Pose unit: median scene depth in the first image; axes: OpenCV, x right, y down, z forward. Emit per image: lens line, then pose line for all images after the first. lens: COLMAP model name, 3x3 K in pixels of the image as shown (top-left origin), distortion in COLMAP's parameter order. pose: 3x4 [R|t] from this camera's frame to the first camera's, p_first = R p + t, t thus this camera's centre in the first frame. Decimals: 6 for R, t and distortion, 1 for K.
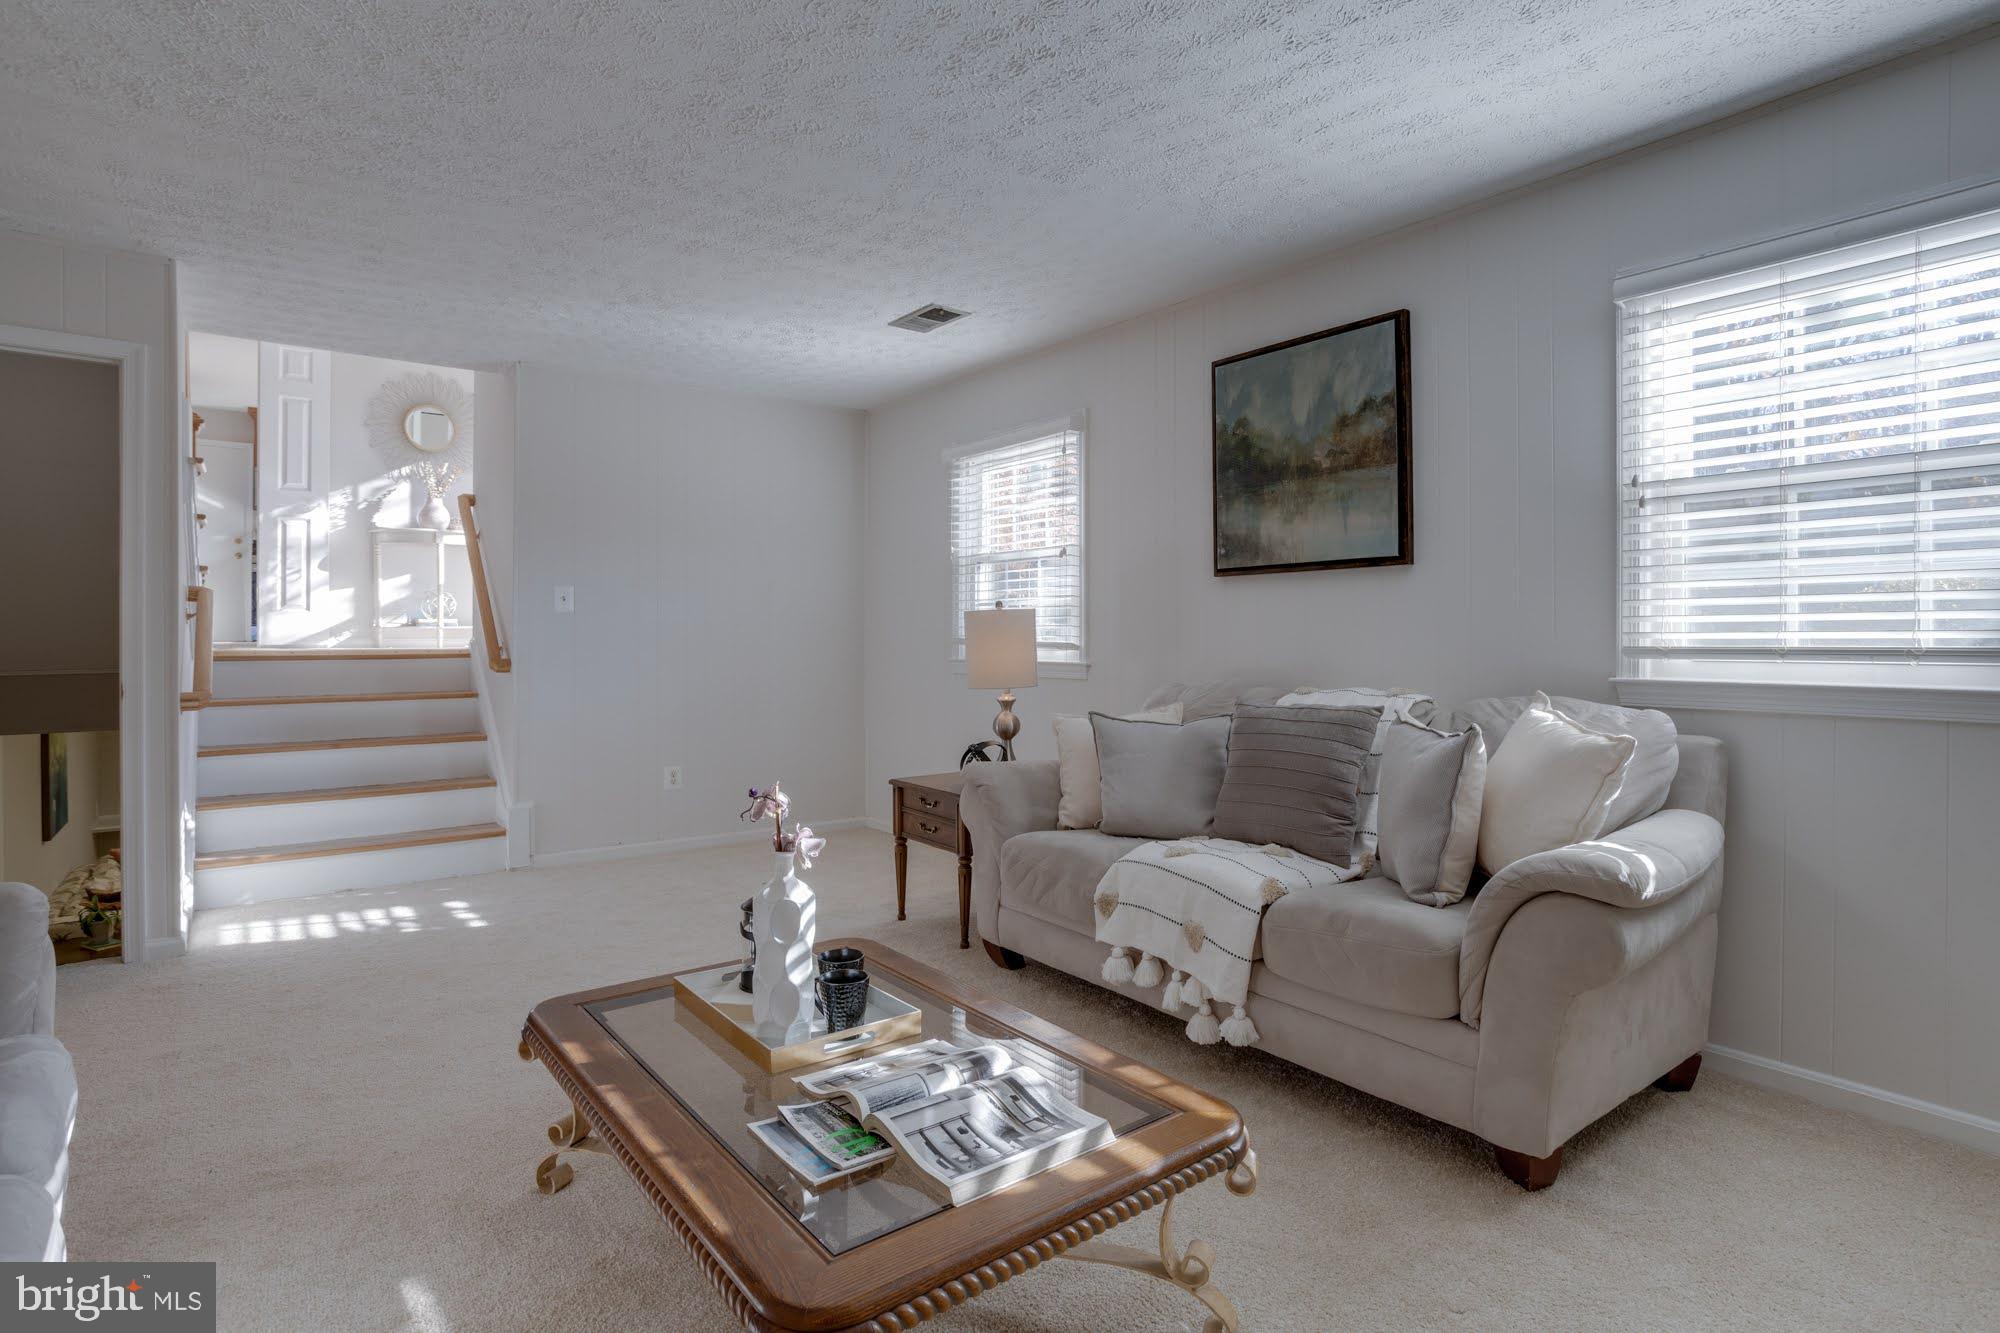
lens RADIAL K [[1009.0, 0, 1009.9], [0, 1009.0, 673.4], [0, 0, 1]] dist [-0.058762, 0.053093]
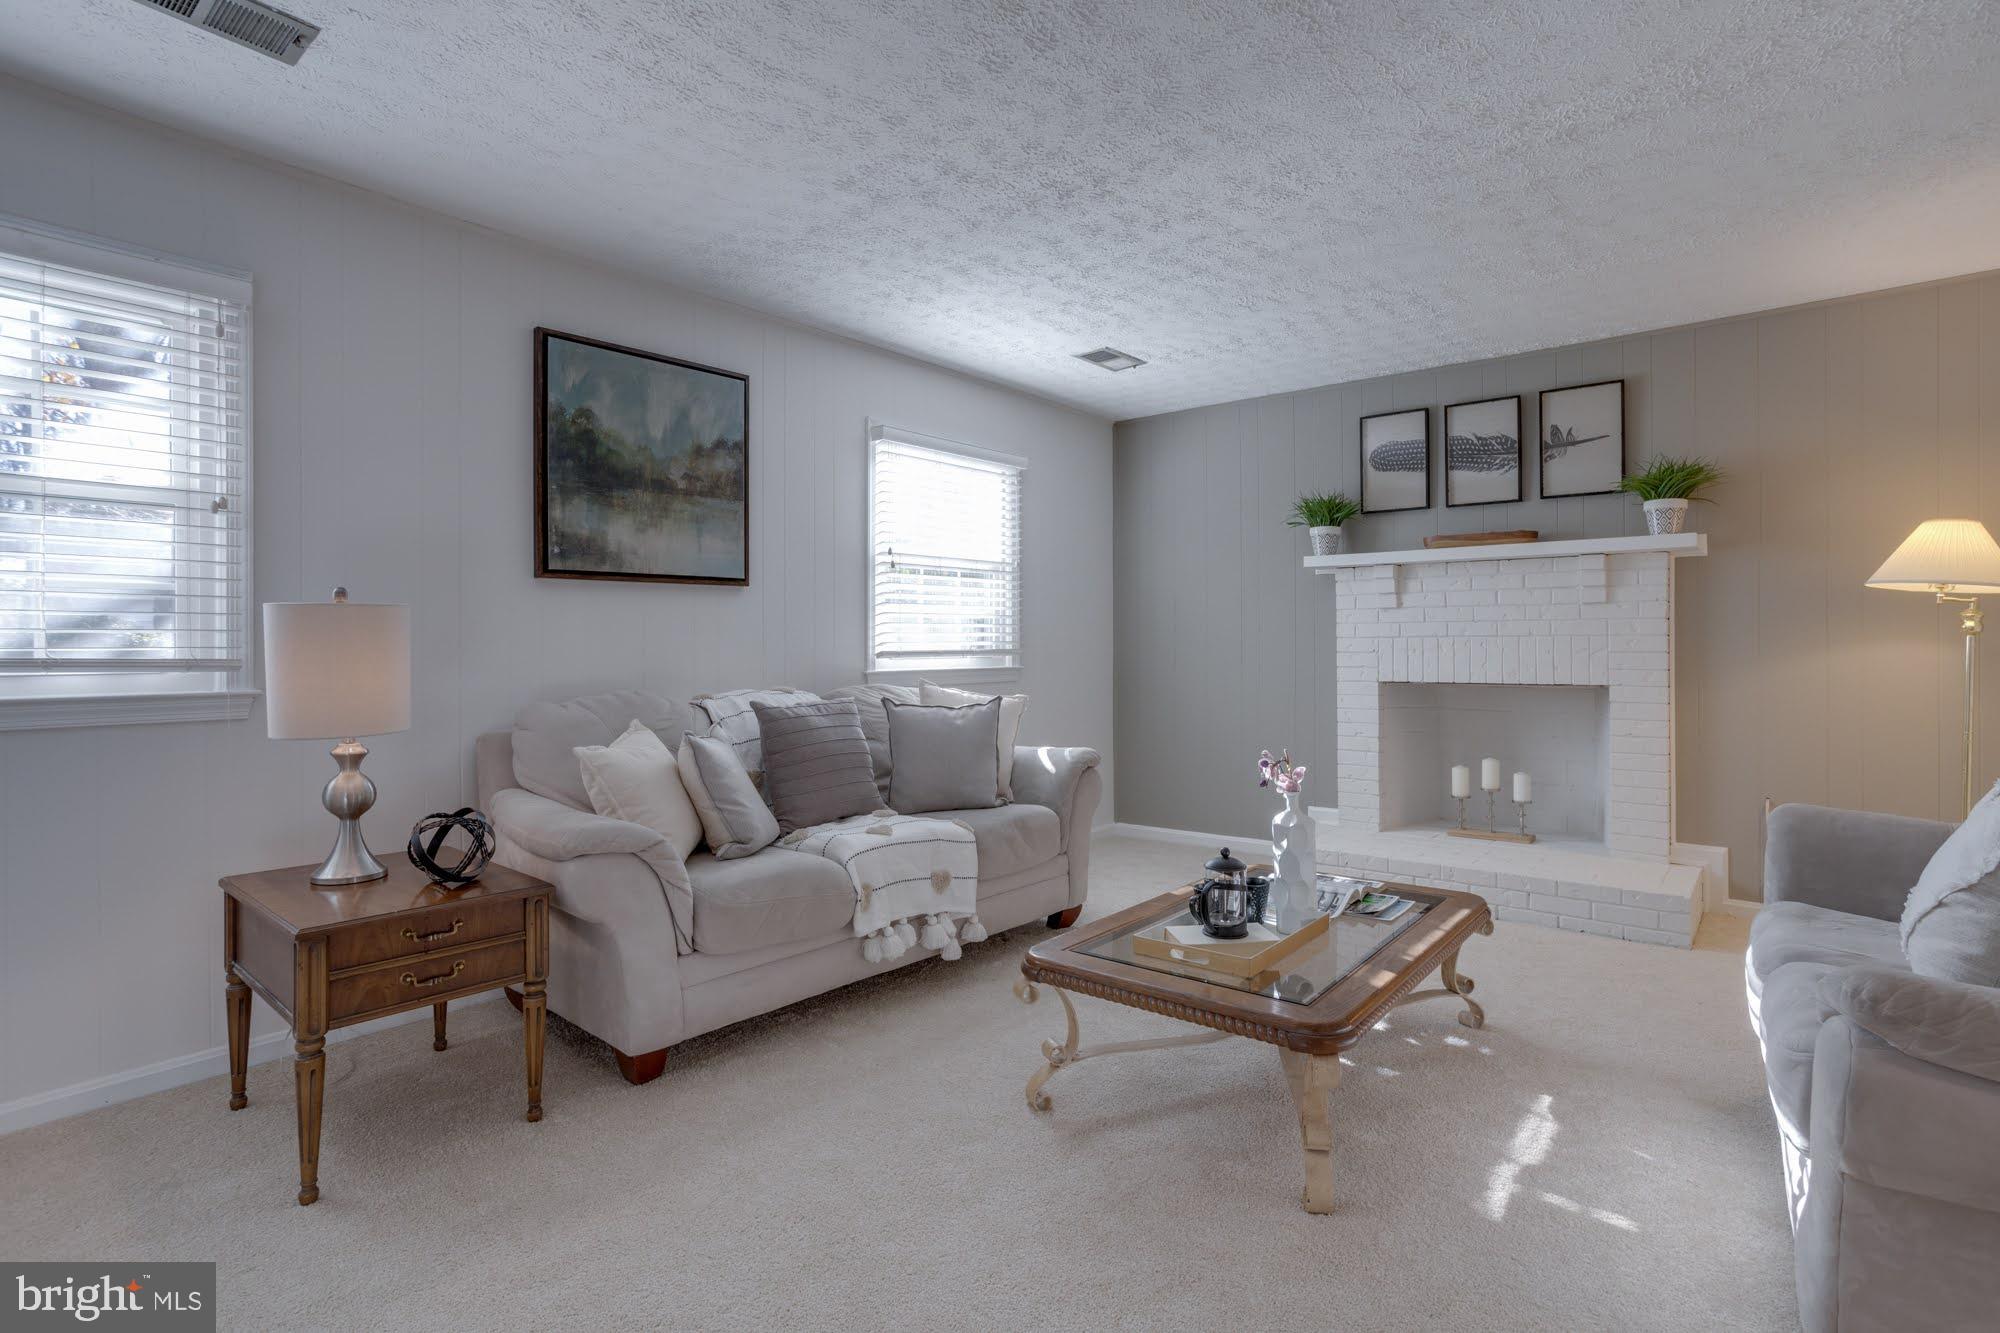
lens RADIAL K [[1009.0, 0, 1009.9], [0, 1009.0, 673.4], [0, 0, 1]] dist [-0.058762, 0.053093]
pose [[-0.225746, -0.026059, 0.973838, -0.807763], [0.042527, 0.998426, 0.036575, -0.031911], [-0.973258, 0.049671, -0.224282, 0.903972]]
